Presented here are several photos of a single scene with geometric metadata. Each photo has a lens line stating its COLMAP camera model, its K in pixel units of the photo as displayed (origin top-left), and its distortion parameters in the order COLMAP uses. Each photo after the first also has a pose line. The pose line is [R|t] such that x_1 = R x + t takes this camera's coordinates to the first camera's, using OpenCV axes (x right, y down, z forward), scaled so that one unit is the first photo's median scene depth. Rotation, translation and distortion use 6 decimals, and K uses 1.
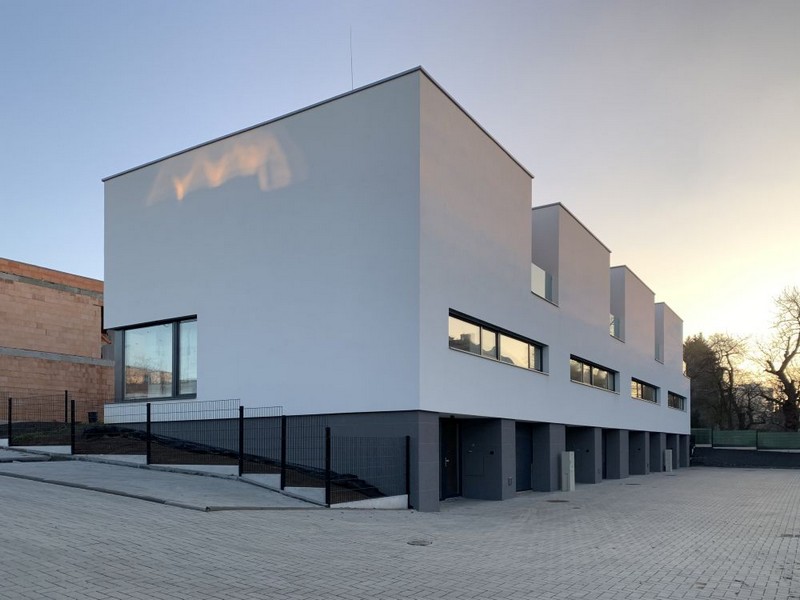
lens RADIAL K [[686.1, 0, 400.0], [0, 686.1, 300.0], [0, 0, 1]] dist [-0.004588, -0.011288]
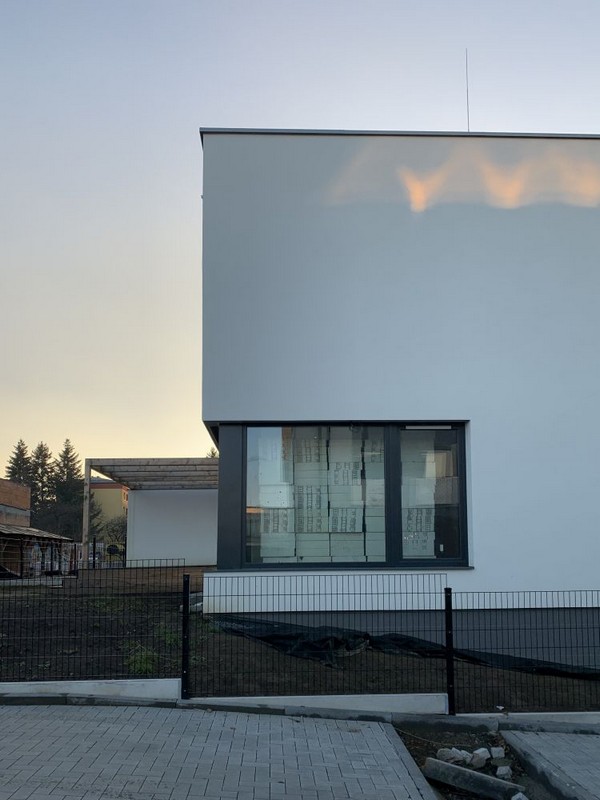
lens RADIAL K [[686.1, 0, 300.0], [0, 686.1, 400.0], [0, 0, 1]] dist [-0.004588, -0.011288]
pose [[0.823348, 0.175968, 0.539568, -0.669877], [-0.118471, 0.983063, -0.139826, 0.095562], [-0.555034, 0.051202, 0.830250, 0.586432]]
